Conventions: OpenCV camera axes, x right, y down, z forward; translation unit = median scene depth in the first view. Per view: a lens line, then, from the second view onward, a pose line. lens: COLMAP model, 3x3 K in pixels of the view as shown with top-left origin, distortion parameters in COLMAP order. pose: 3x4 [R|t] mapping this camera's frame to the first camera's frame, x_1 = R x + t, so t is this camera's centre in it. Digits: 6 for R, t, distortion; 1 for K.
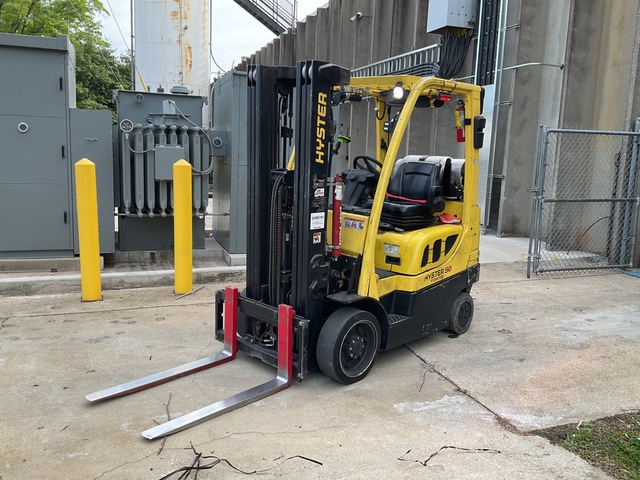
lens RADIAL K [[471.6, 0, 319.7], [0, 471.6, 228.3], [0, 0, 1]] dist [0.102375, -0.101671]
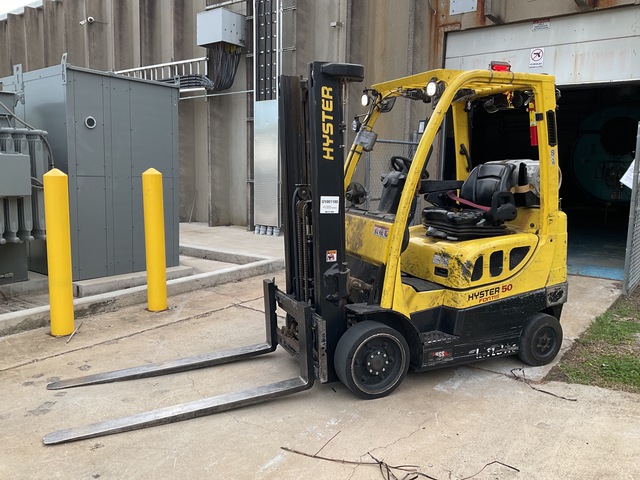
lens RADIAL K [[459.7, 0, 320.0], [0, 459.7, 240.0], [0, 0, 1]] dist [0.009487, 0.000928]
pose [[0.875152, -0.094051, 0.474620, -0.270842], [0.091167, 0.995409, 0.029148, -0.004599], [-0.475182, 0.017761, 0.879708, 0.117881]]
